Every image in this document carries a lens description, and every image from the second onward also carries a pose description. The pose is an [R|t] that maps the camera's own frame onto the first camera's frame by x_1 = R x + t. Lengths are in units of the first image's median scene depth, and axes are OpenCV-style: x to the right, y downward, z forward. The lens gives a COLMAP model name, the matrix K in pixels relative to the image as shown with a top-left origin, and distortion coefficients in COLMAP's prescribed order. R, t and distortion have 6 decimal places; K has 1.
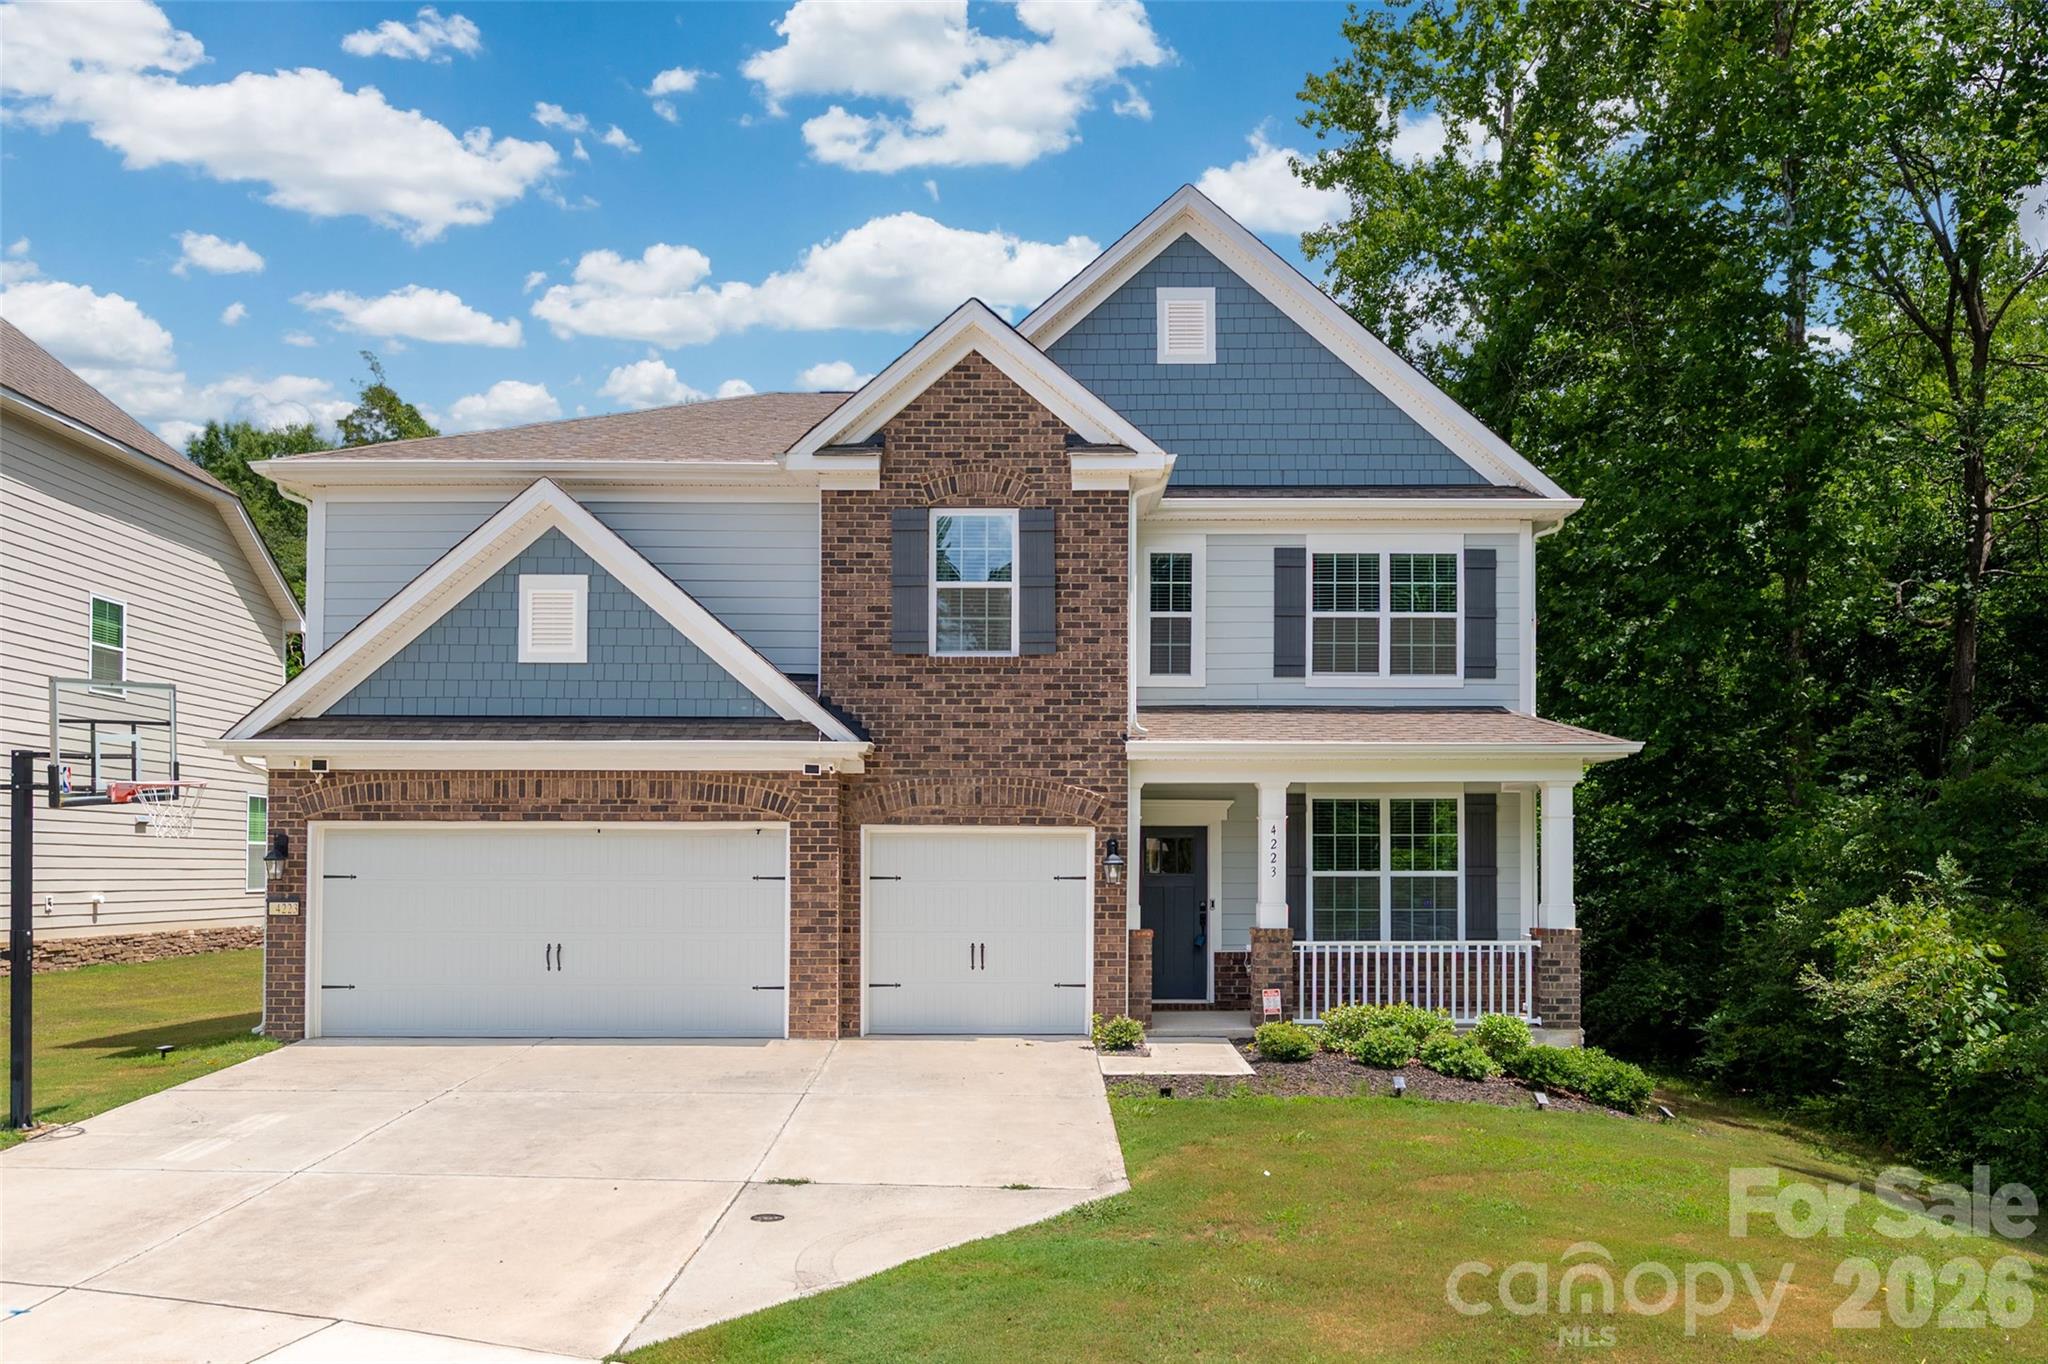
lens RADIAL K [[1431.6, 0, 1024.0], [0, 1431.6, 682.0], [0, 0, 1]] dist [0.000904, 0.000220]
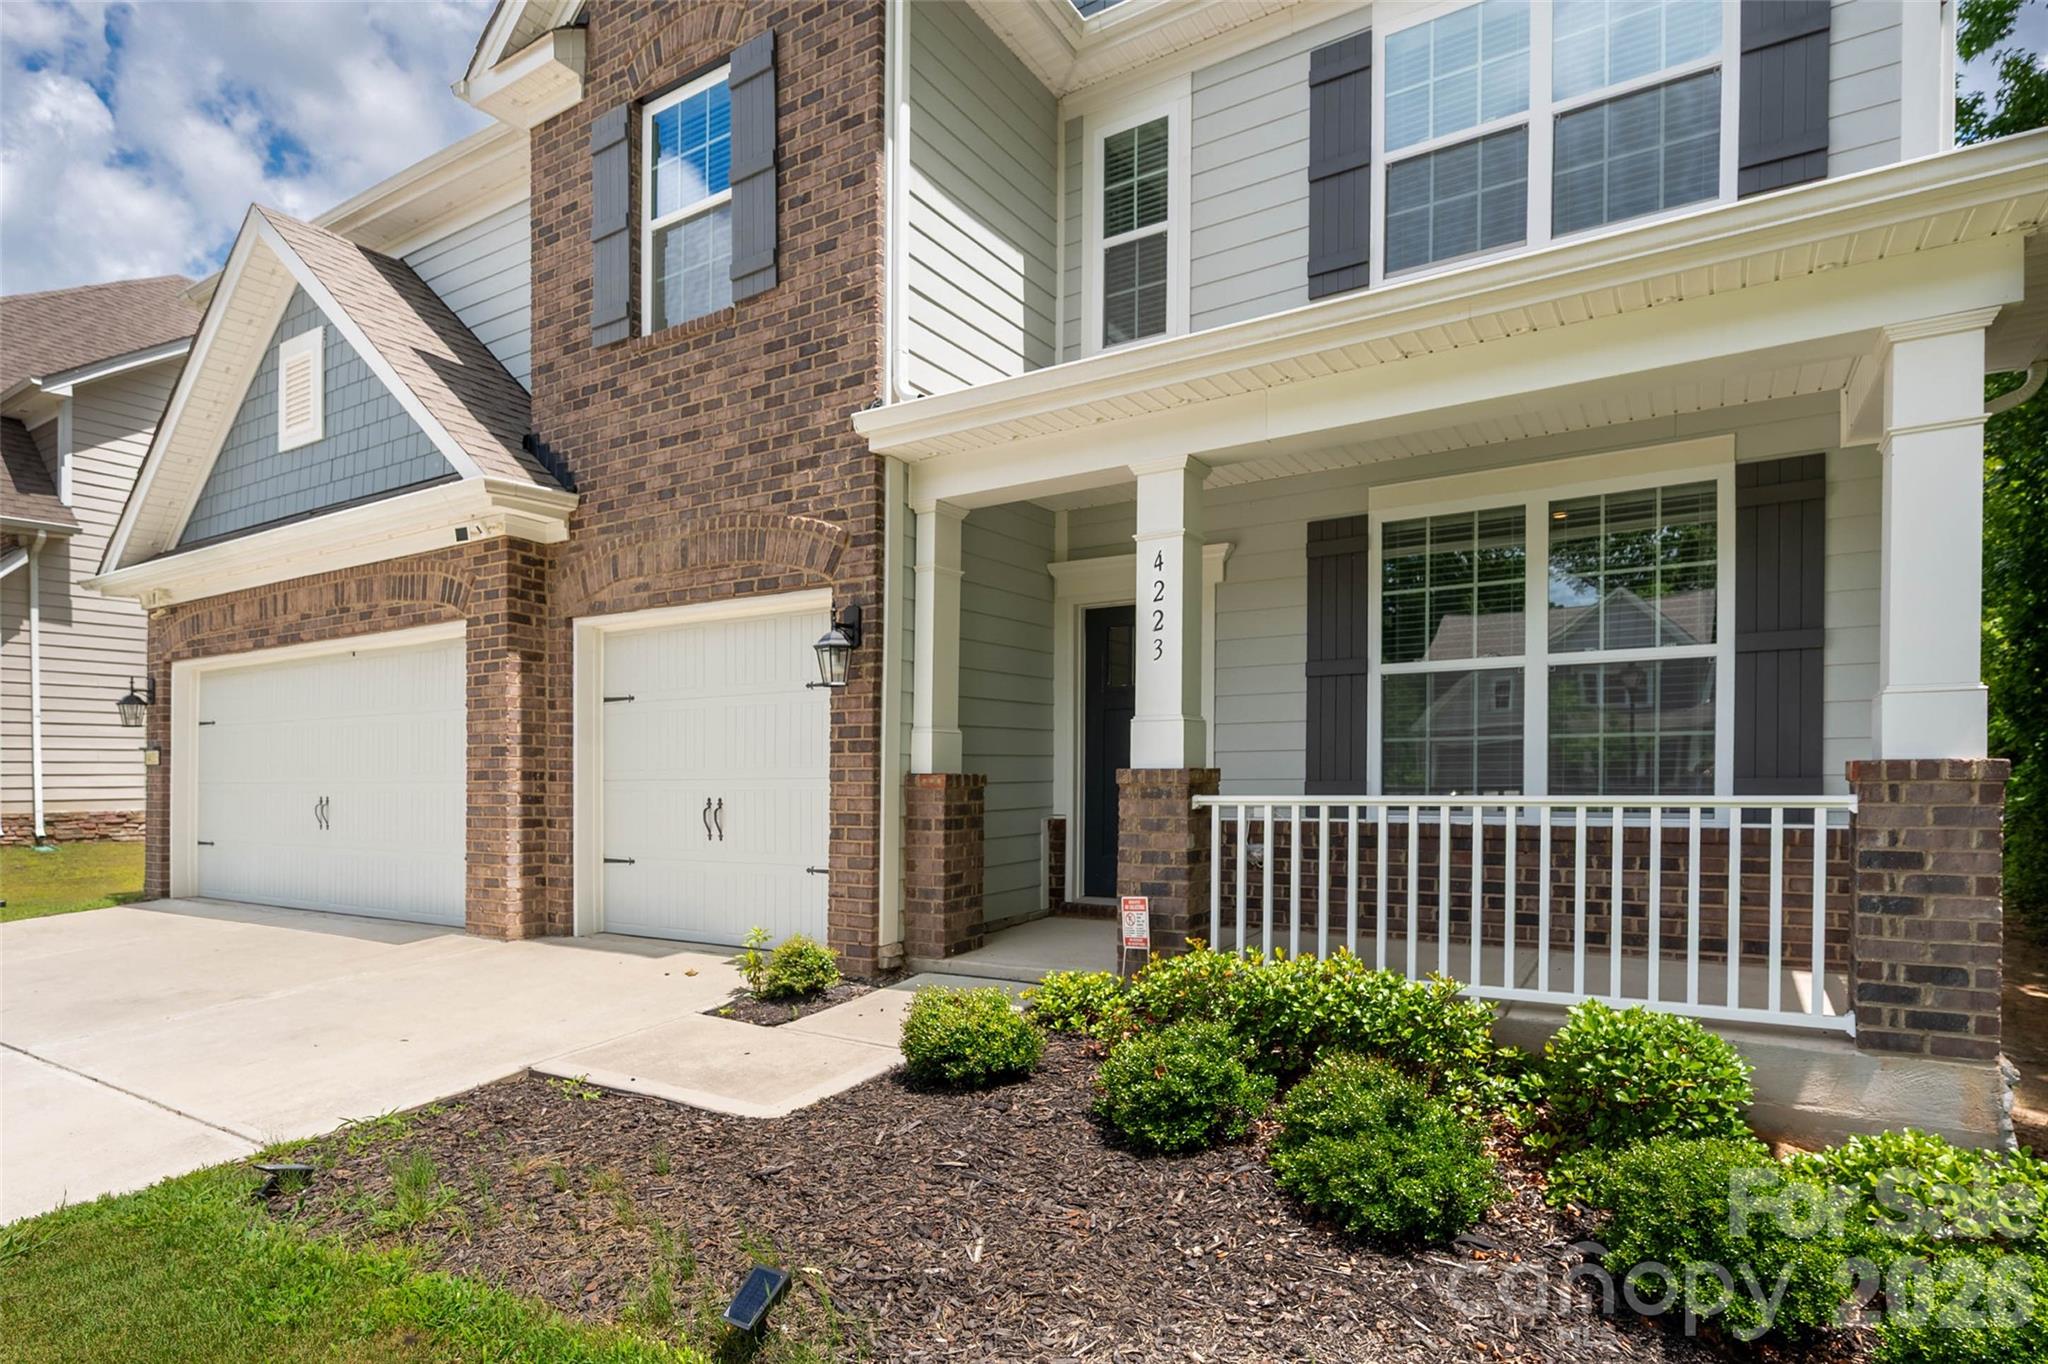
lens RADIAL K [[1086.6, 0, 1027.5], [0, 1086.6, 724.2], [0, 0, 1]] dist [0.002110, 0.000906]
pose [[0.864191, -0.030672, -0.502228, 0.316498], [0.075865, 0.994672, 0.069796, 0.128966], [0.497411, -0.098418, 0.861914, 0.669783]]
